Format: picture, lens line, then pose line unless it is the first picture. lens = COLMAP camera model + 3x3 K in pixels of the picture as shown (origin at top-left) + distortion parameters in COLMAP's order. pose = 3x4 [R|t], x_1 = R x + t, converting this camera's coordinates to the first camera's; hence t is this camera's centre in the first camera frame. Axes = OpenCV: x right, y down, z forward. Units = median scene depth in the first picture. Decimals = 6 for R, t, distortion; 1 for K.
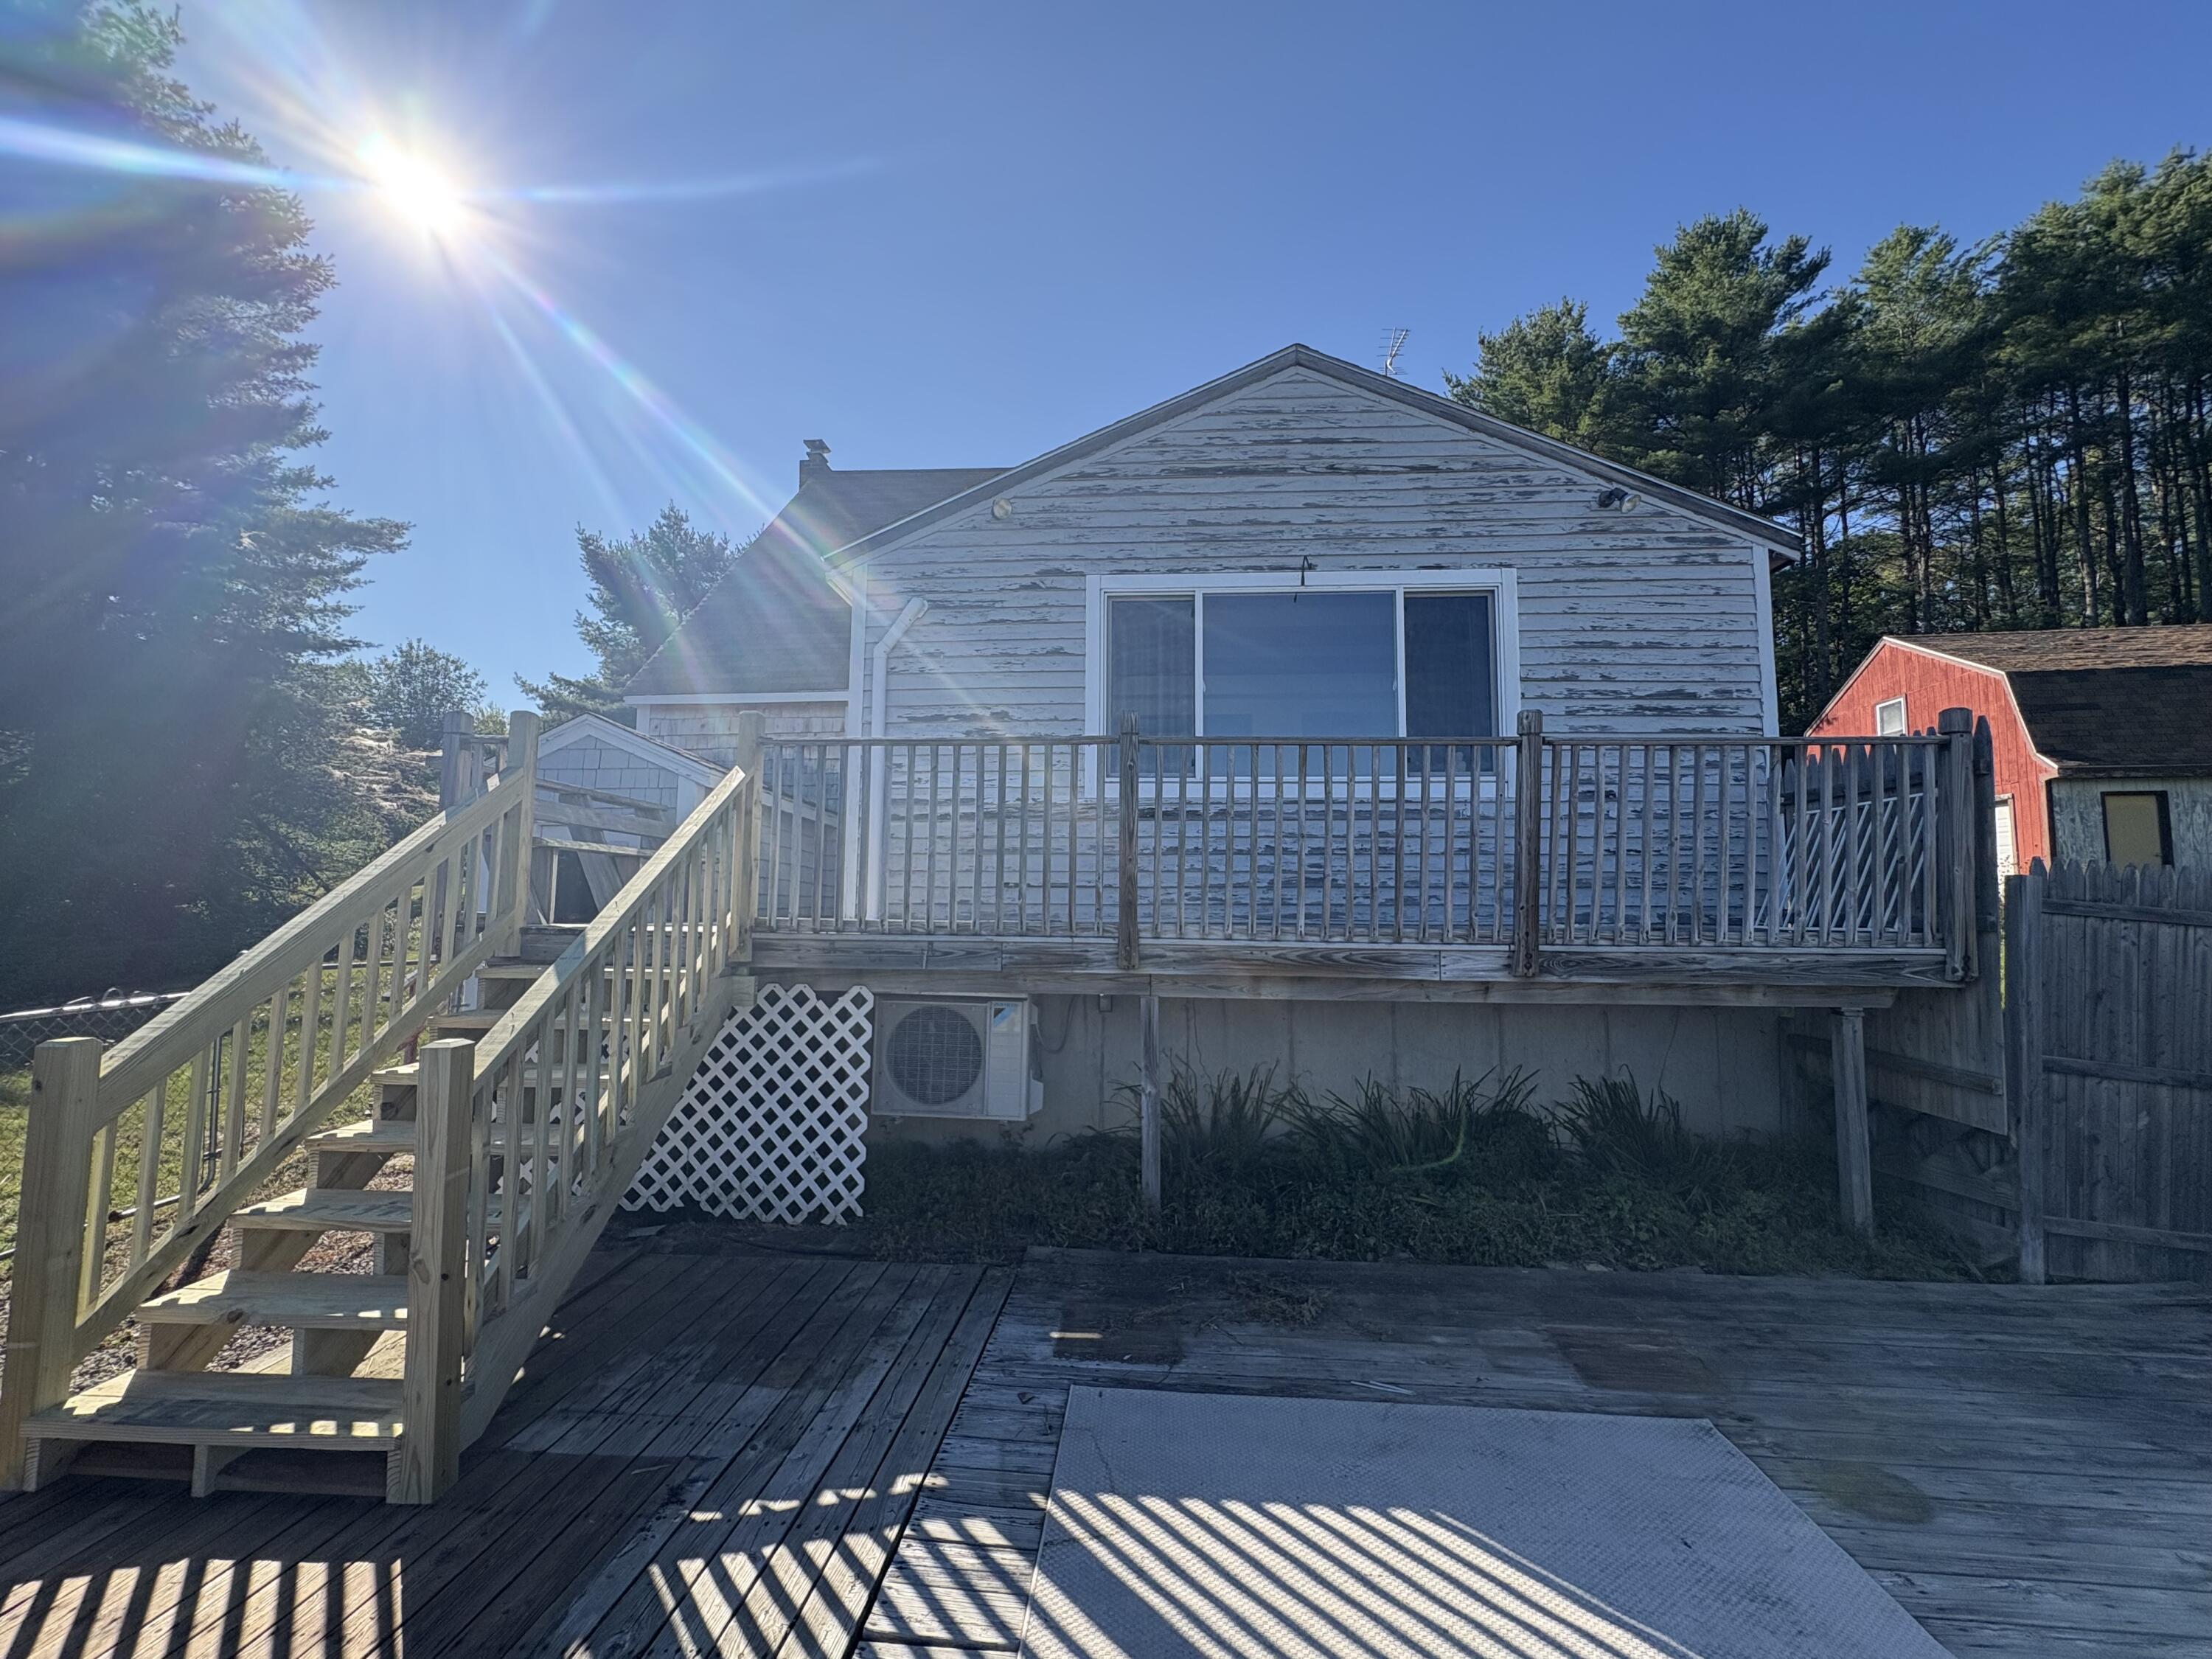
lens RADIAL K [[889.6, 0, 1108.9], [0, 889.6, 828.9], [0, 0, 1]] dist [-0.003618, 0.000036]
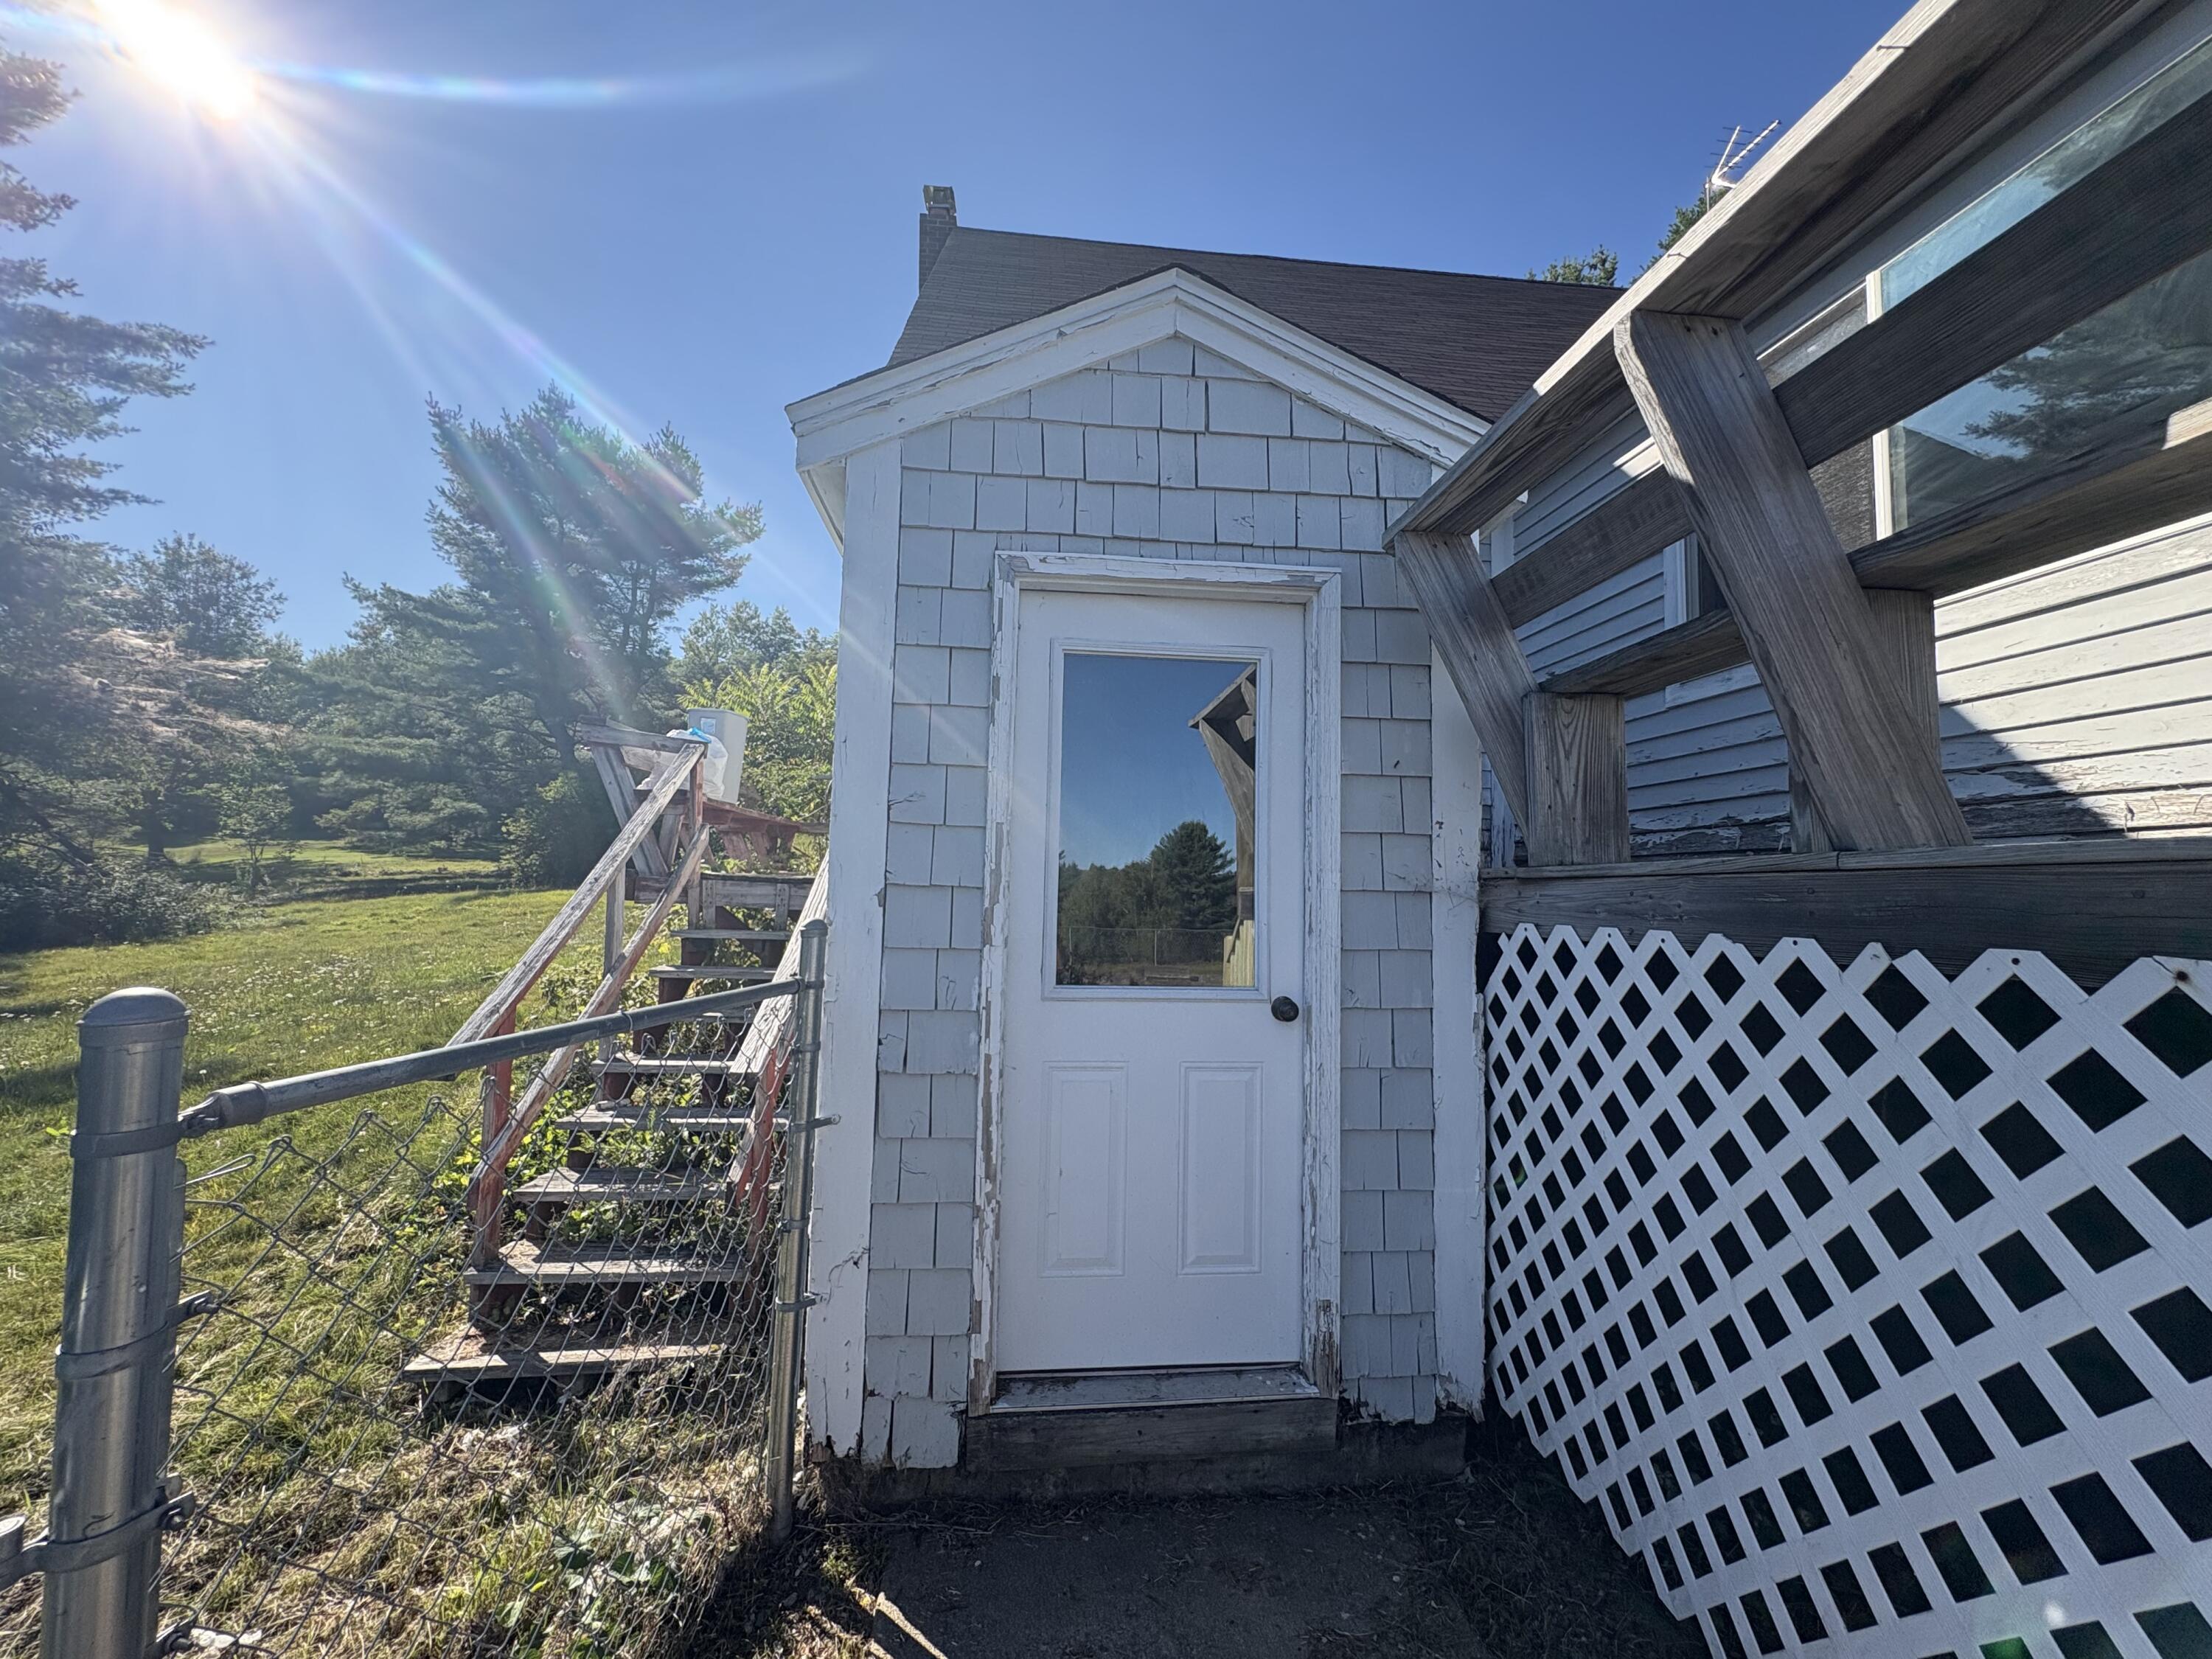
lens RADIAL K [[889.6, 0, 1102.5], [0, 889.6, 838.4], [0, 0, 1]] dist [-0.003618, 0.000036]
pose [[0.987340, 0.022879, 0.156961, -0.122351], [-0.026671, 0.999400, 0.022096, 0.020395], [-0.156361, -0.026003, 0.987358, 0.116824]]
